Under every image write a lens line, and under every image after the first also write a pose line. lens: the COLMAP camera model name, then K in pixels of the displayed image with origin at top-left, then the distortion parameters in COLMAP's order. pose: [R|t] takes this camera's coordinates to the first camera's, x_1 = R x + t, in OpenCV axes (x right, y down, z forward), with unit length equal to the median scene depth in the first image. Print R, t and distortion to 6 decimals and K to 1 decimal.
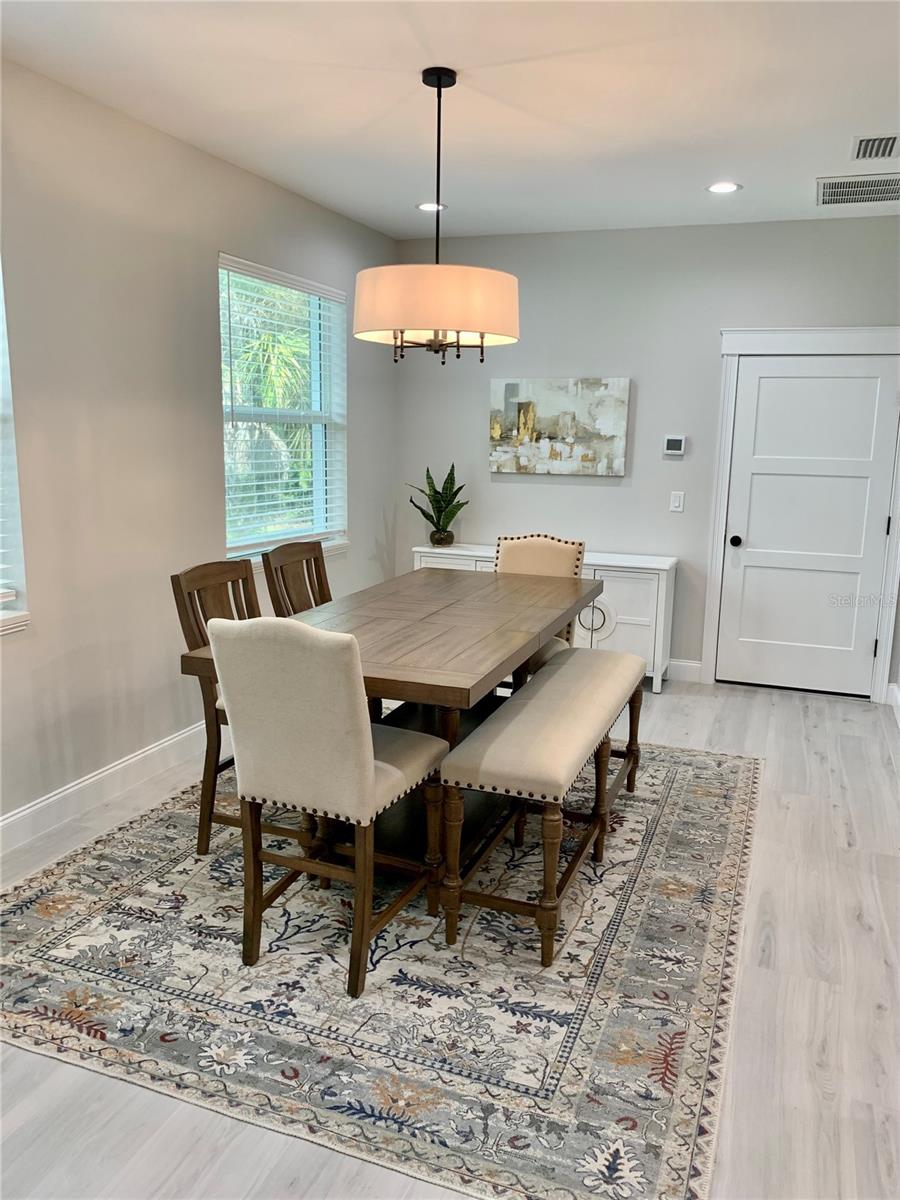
lens RADIAL K [[917.4, 0, 457.1], [0, 917.4, 592.3], [0, 0, 1]] dist [0.037895, -0.043408]
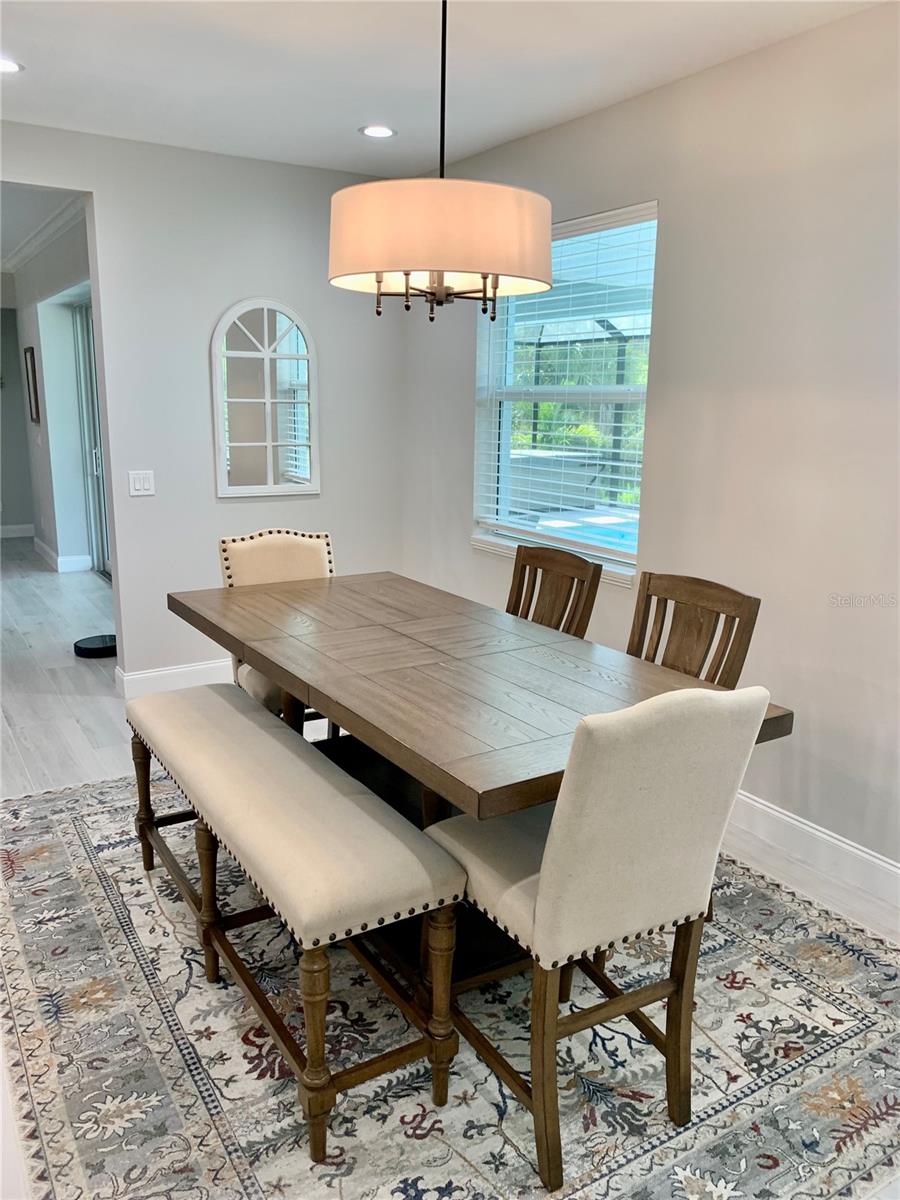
lens RADIAL K [[917.4, 0, 456.1], [0, 917.4, 606.9], [0, 0, 1]] dist [0.037895, -0.043408]
pose [[-0.610408, 0.164609, -0.774794, 0.636547], [-0.148579, 0.937010, 0.316128, -0.293187], [0.778027, 0.308086, -0.547500, 1.658246]]
